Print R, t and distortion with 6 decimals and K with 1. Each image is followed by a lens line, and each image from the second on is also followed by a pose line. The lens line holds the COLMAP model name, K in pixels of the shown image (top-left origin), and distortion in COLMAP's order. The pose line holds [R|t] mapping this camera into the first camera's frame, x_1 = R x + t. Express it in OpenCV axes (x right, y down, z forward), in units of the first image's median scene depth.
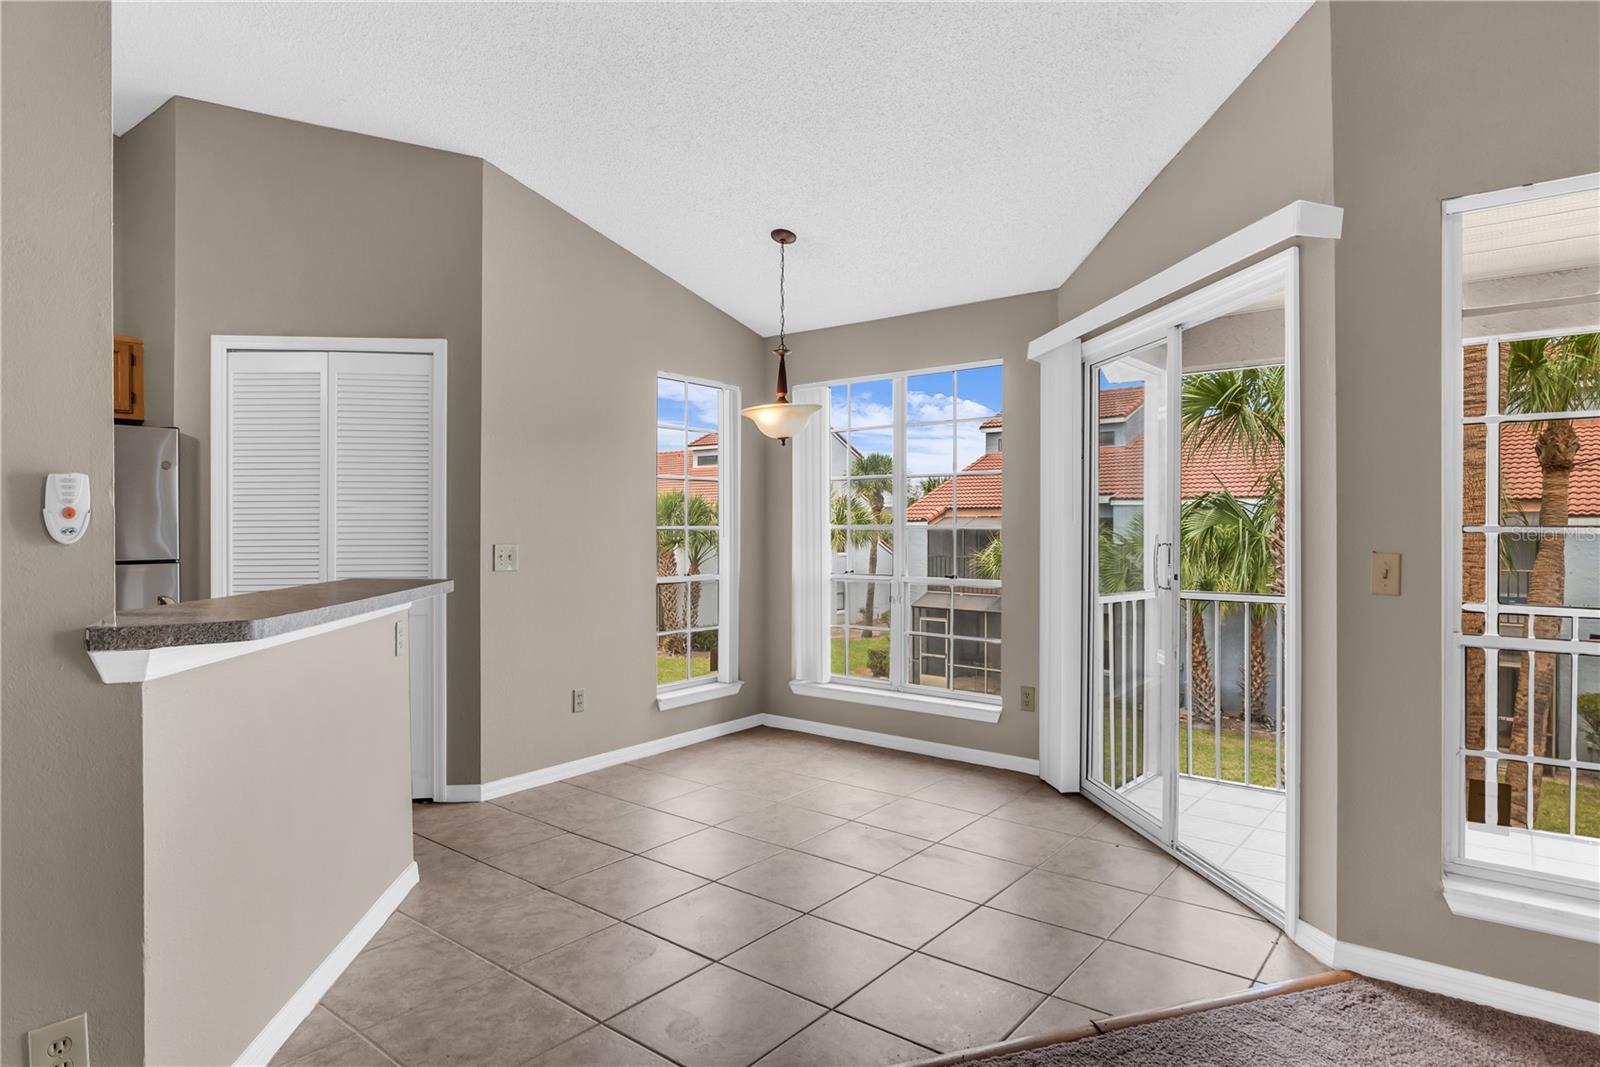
lens RADIAL K [[900.7, 0, 800.1], [0, 900.7, 533.0], [0, 0, 1]] dist [-0.004986, 0.002509]
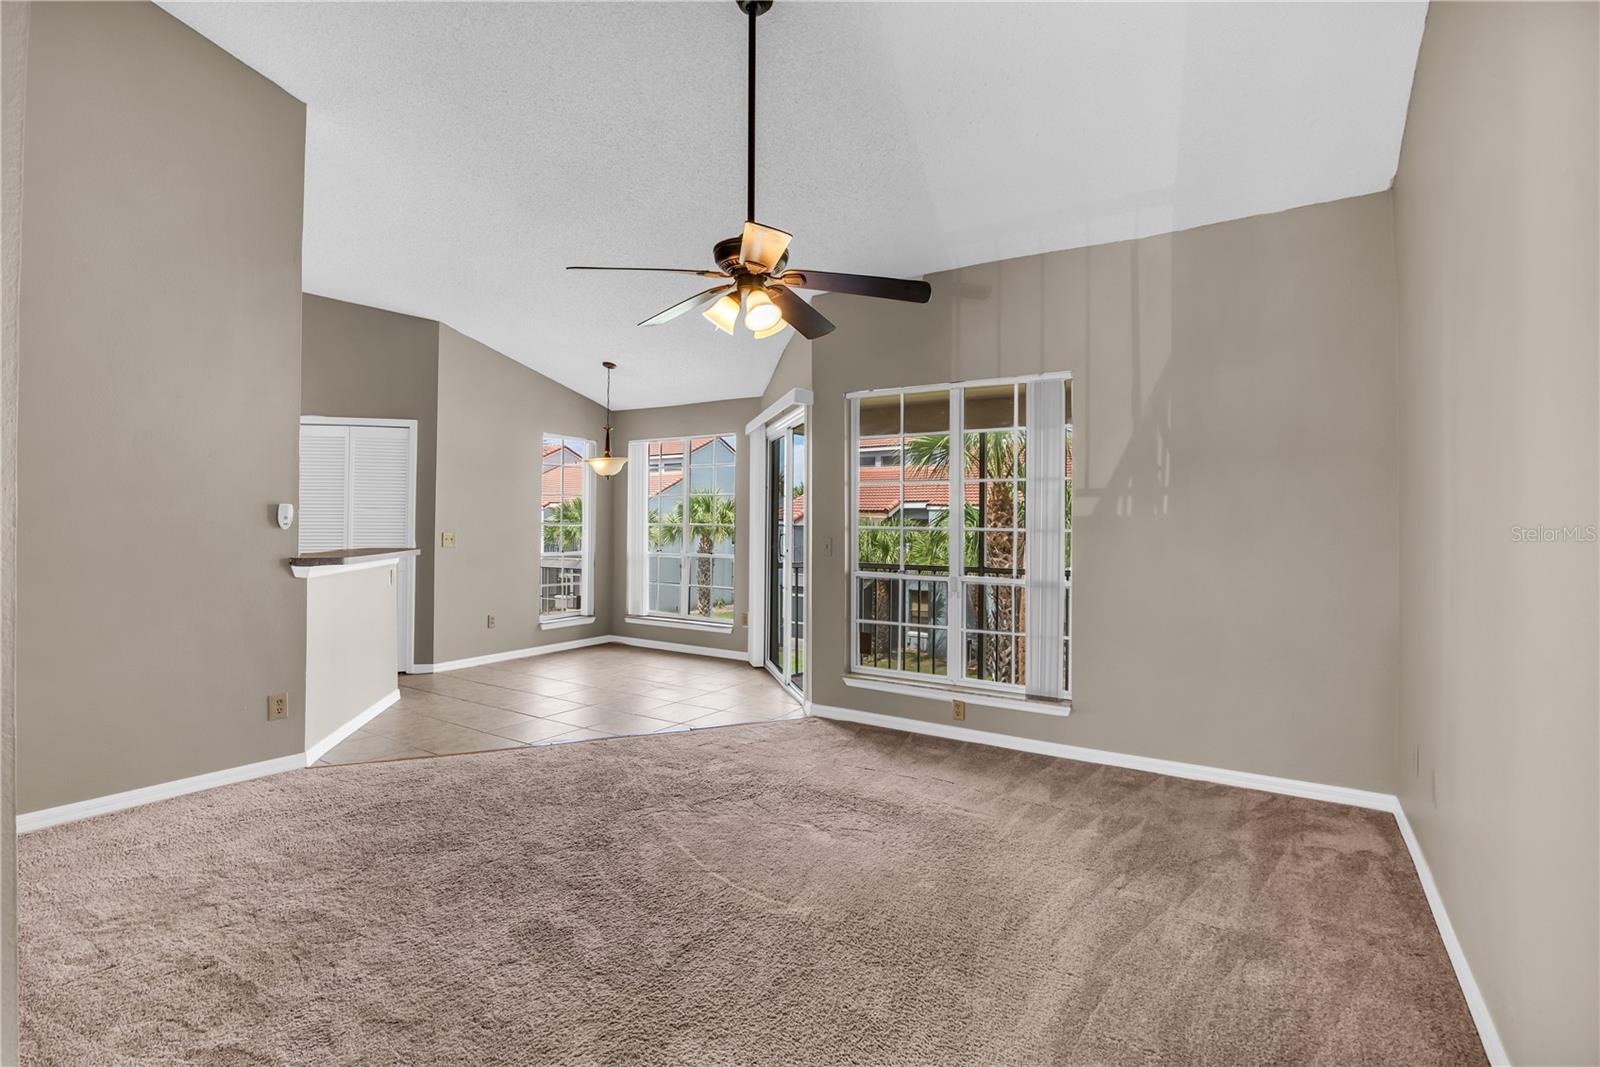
lens RADIAL K [[753.3, 0, 778.5], [0, 753.3, 518.6], [0, 0, 1]] dist [0.000763, -0.000219]
pose [[0.996648, 0.008602, 0.081358, 0.198975], [-0.007496, 0.999876, -0.013882, 0.000597], [-0.081468, 0.013226, 0.996588, -0.537200]]
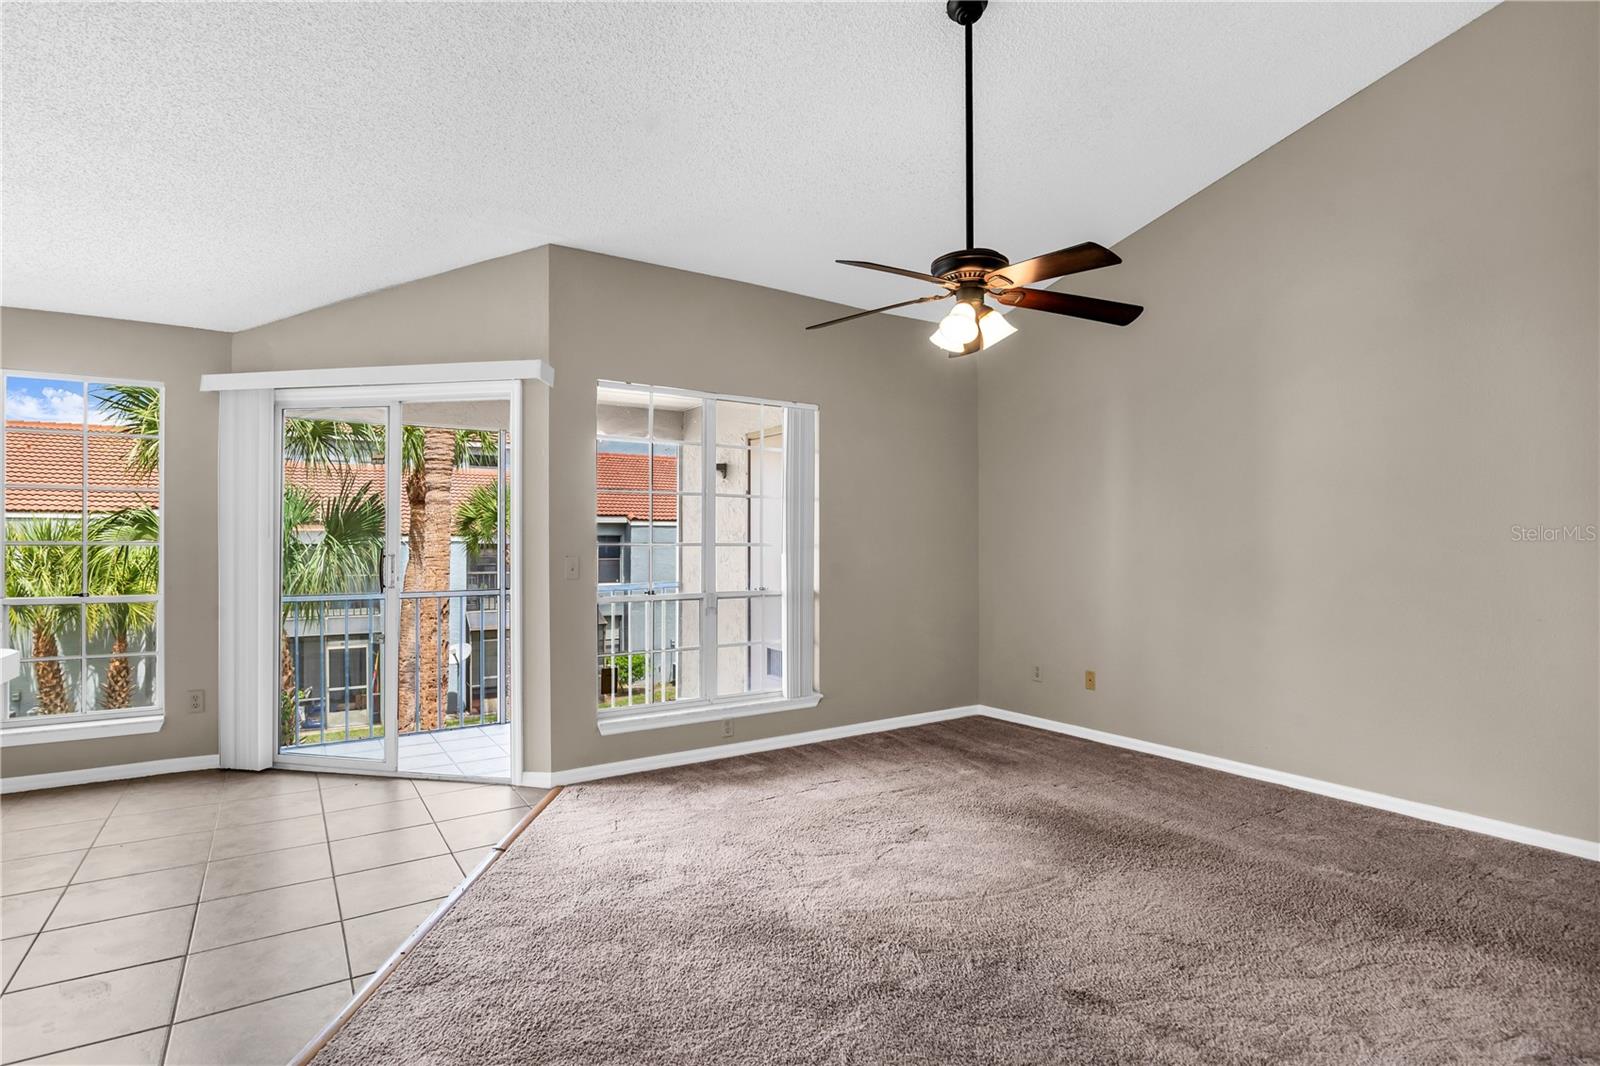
lens RADIAL K [[793.6, 0, 803.8], [0, 793.6, 539.2], [0, 0, 1]] dist [-0.013481, -0.000179]
pose [[0.309870, 0.003343, 0.950773, -0.431013], [0.006467, 0.999963, -0.005624, -0.001405], [-0.950757, 0.007891, 0.309837, 0.012457]]
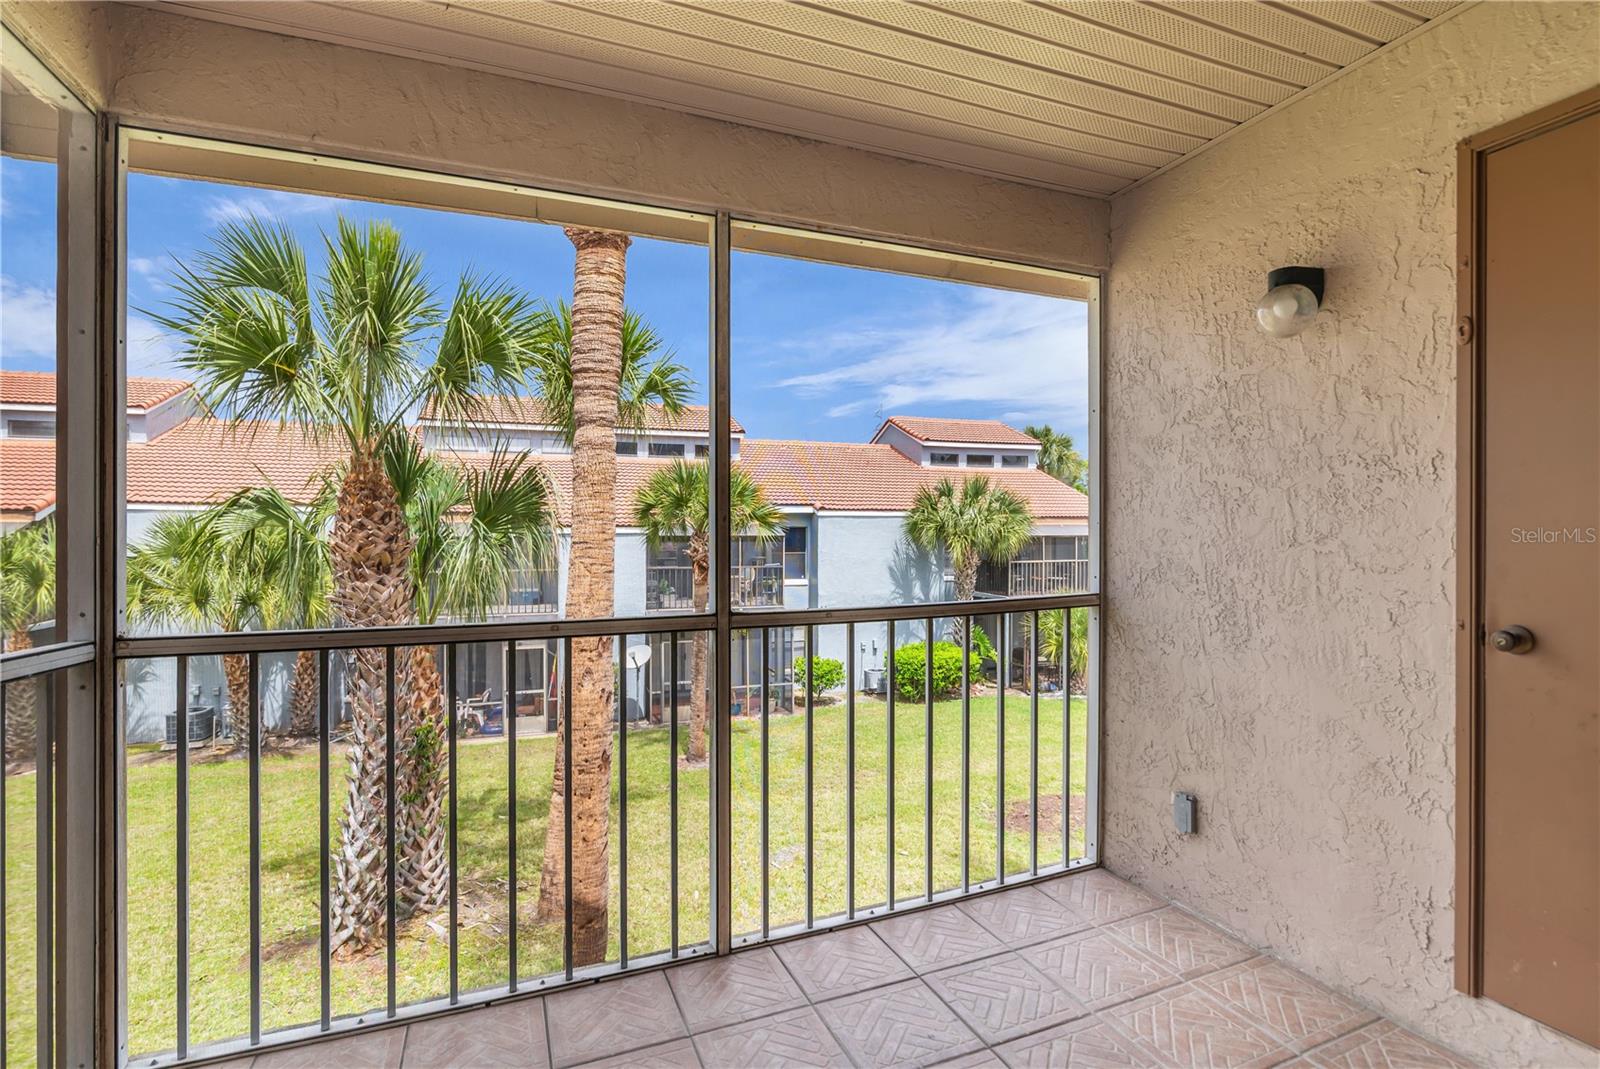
lens RADIAL K [[760.9, 0, 801.7], [0, 760.9, 536.0], [0, 0, 1]] dist [-0.009579, 0.001407]
pose [[0.494358, 0.001446, 0.869257, 0.297823], [0.009481, 0.999930, -0.007055, 0.025289], [-0.869207, 0.011729, 0.494310, 0.640252]]
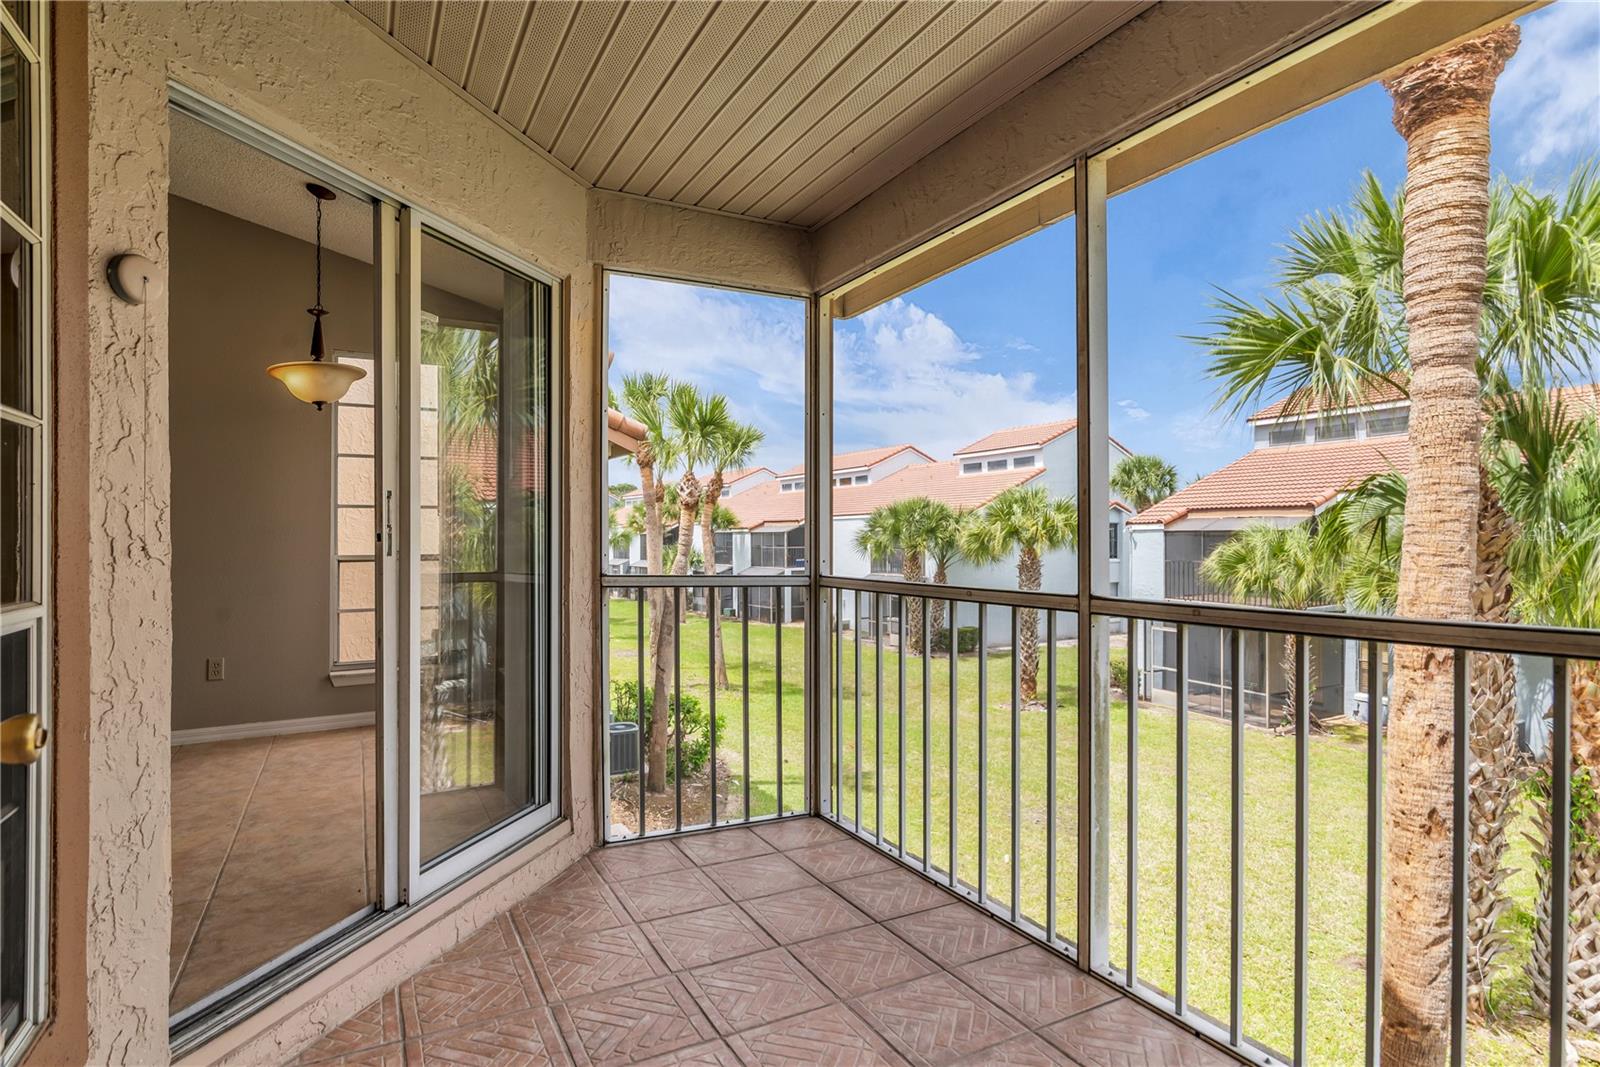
lens RADIAL K [[830.7, 0, 793.0], [0, 830.7, 530.6], [0, 0, 1]] dist [-0.001524, 0.000469]
pose [[0.919749, -0.005137, -0.392475, 0.774805], [-0.000570, 0.999896, -0.014424, 0.041442], [0.392508, 0.013490, 0.919650, 0.387956]]
